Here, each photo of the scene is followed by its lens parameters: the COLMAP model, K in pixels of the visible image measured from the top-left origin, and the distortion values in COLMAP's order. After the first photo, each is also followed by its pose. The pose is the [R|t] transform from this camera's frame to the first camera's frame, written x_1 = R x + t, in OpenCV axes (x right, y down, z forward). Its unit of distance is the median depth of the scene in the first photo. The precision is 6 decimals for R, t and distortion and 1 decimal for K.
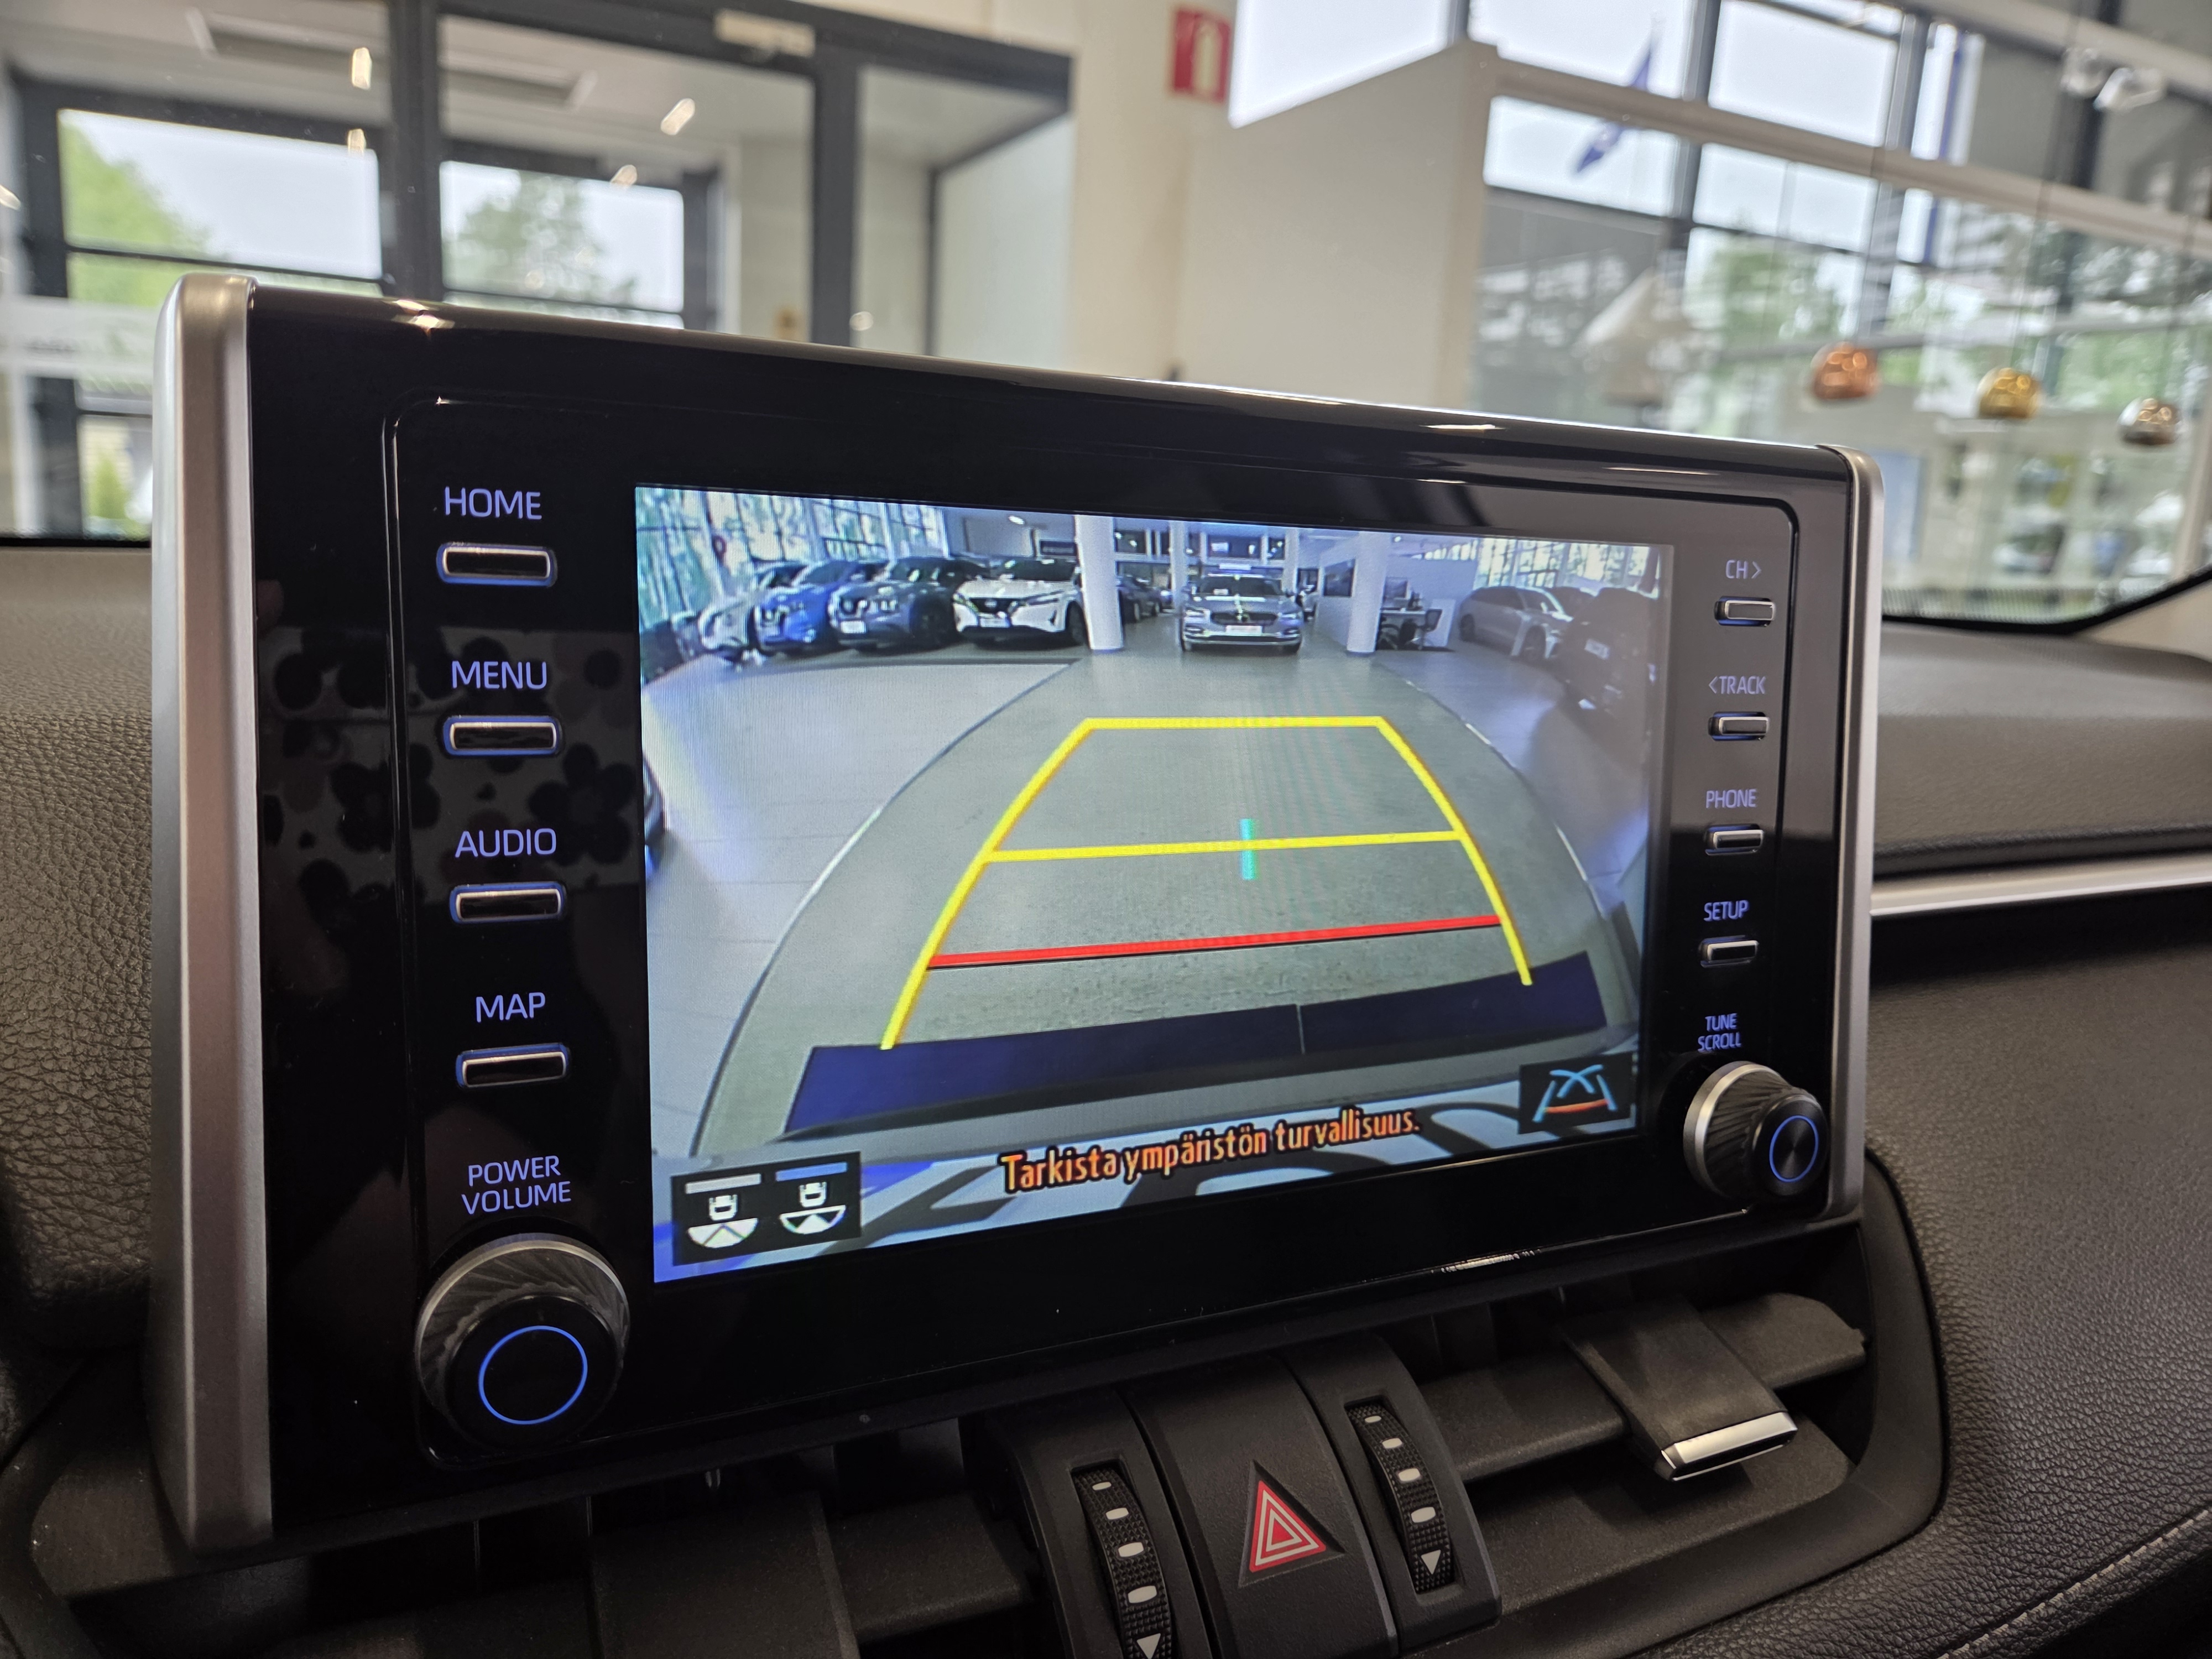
lens RADIAL K [[1498.8, 0, 1111.9], [0, 1498.8, 843.7], [0, 0, 1]] dist [0.036624, -0.042093]
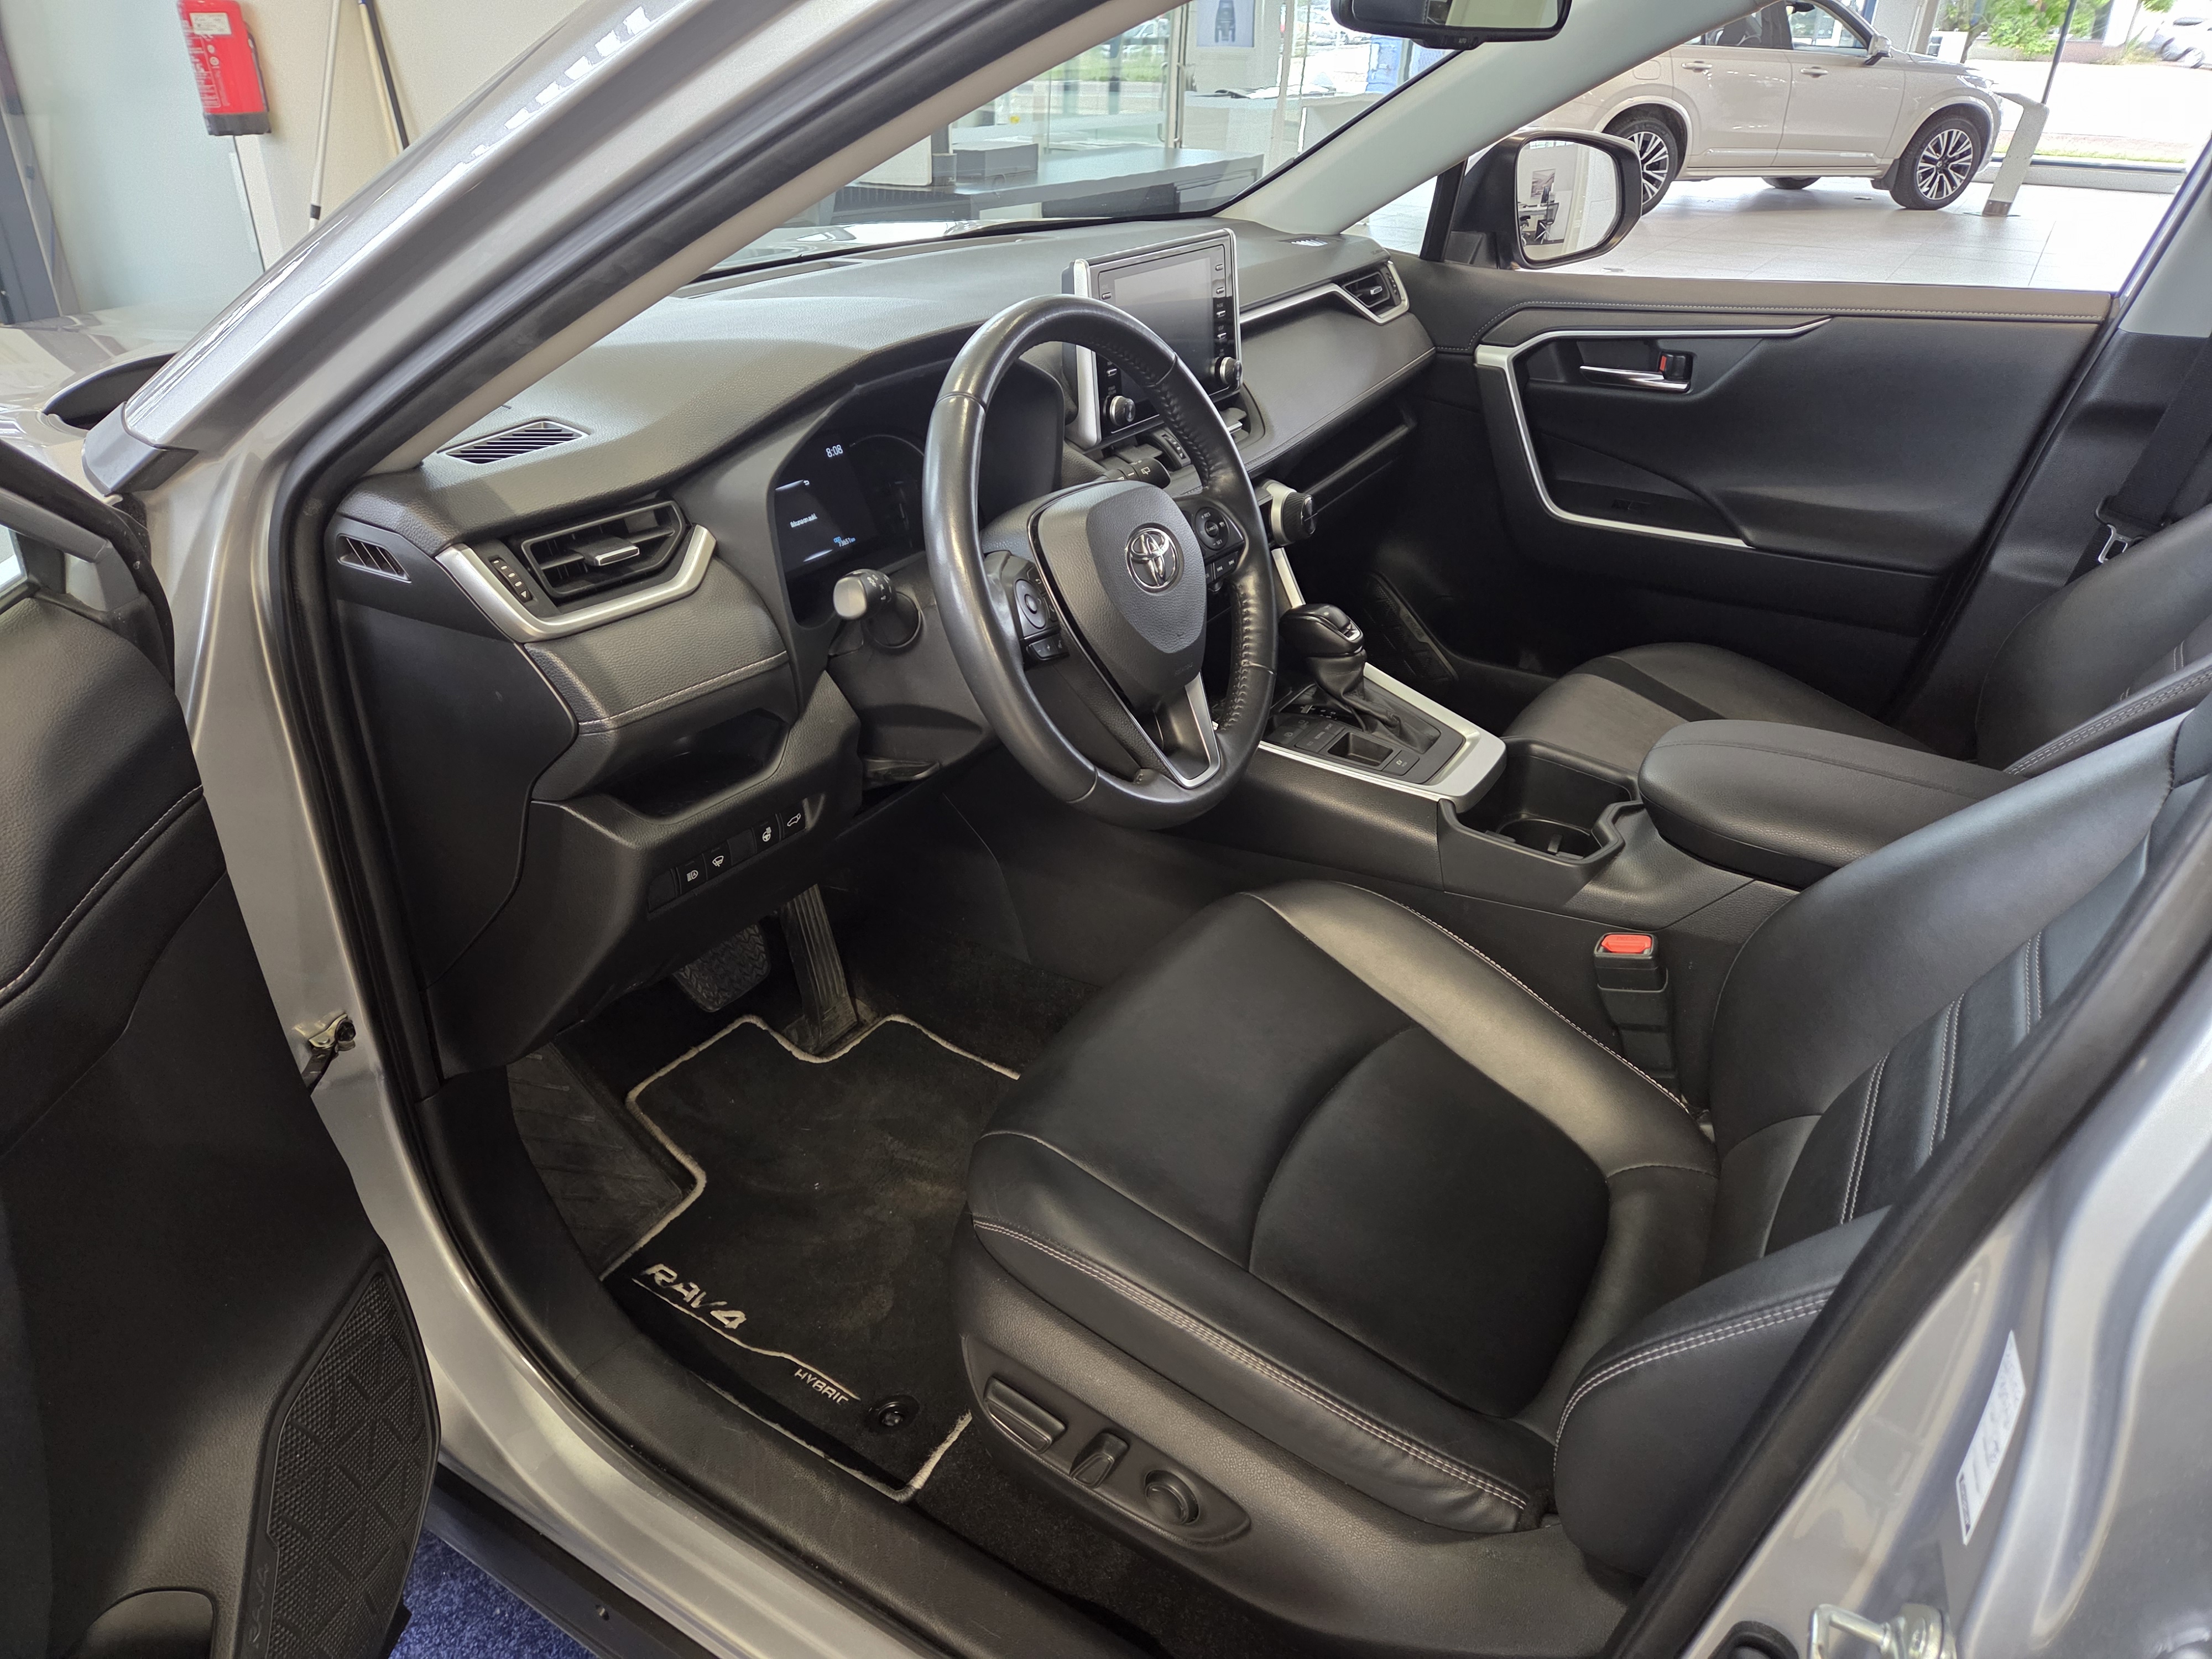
lens RADIAL K [[1462.9, 0, 1117.7], [0, 1462.9, 828.9], [0, 0, 1]] dist [0.056626, -0.042440]
pose [[0.822806, -0.311029, 0.475658, -3.004243], [0.160385, 0.930012, 0.330689, -0.090252], [-0.545222, -0.195804, 0.815104, -3.495680]]
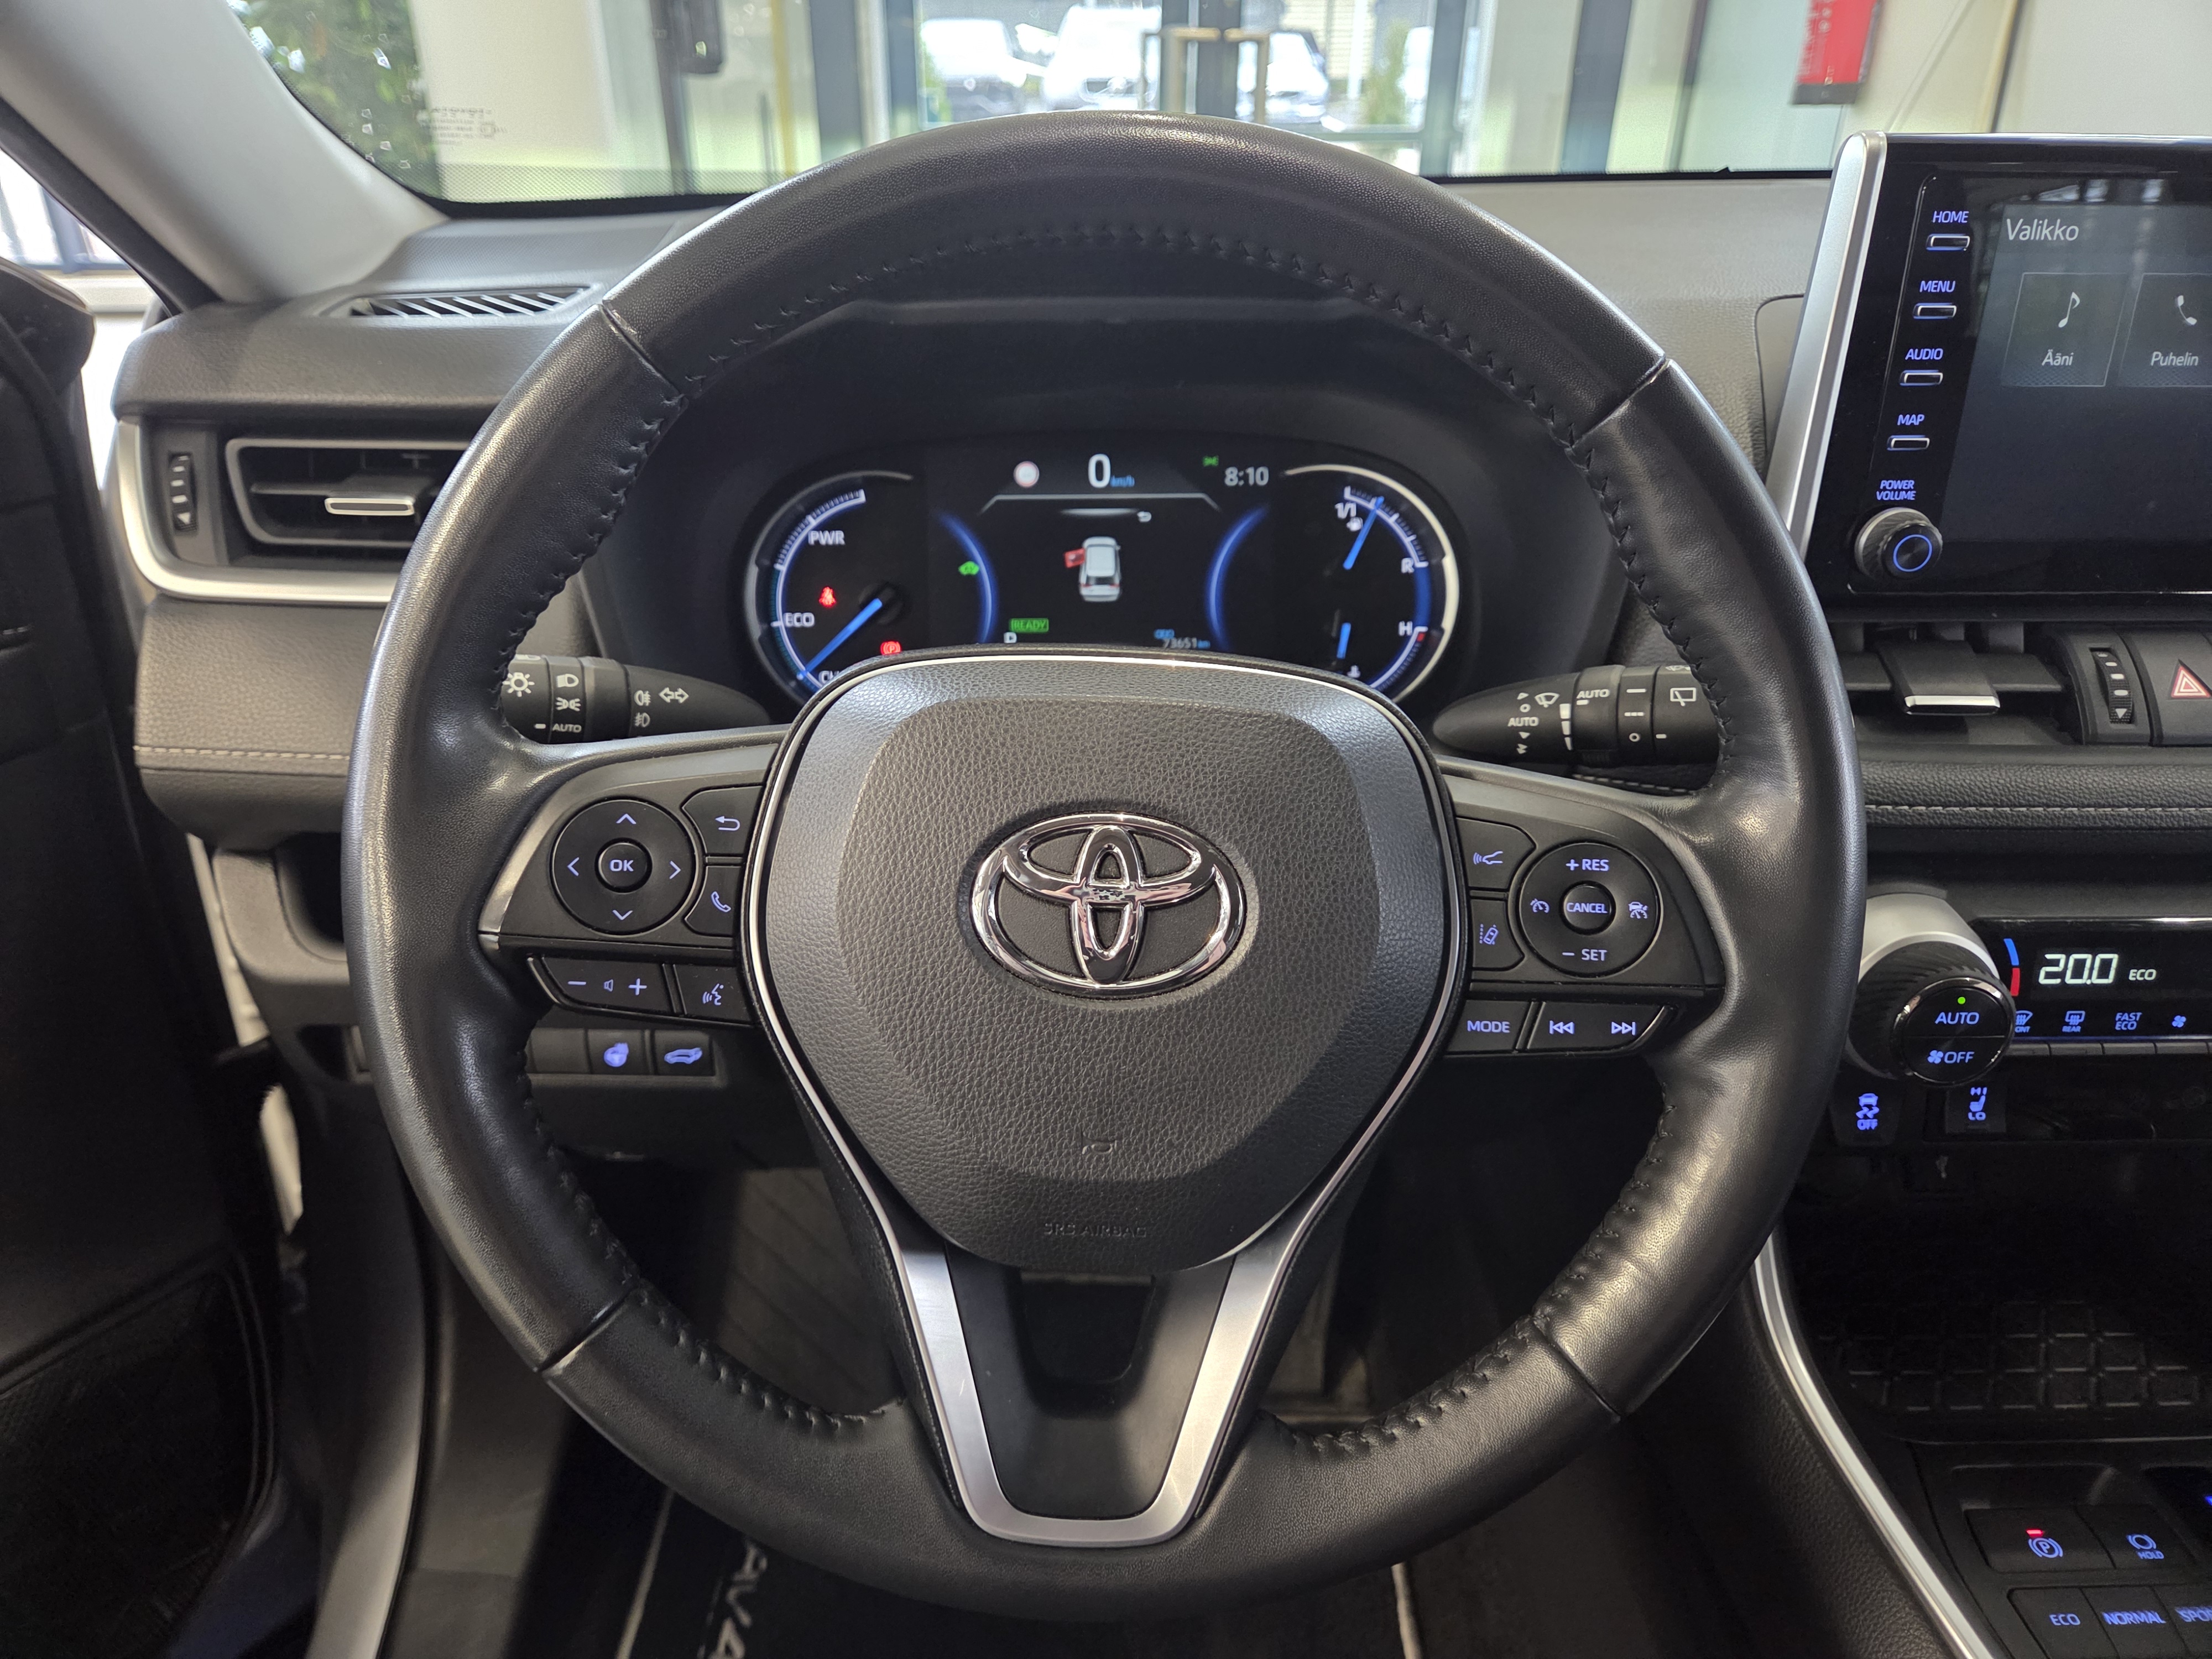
lens RADIAL K [[1498.8, 0, 1111.9], [0, 1498.8, 843.7], [0, 0, 1]] dist [0.036624, -0.042093]
pose [[0.909289, 0.148764, -0.388667, -0.372576], [-0.037508, 0.959421, 0.279473, 0.093549], [0.414471, -0.239544, 0.877971, -1.452015]]
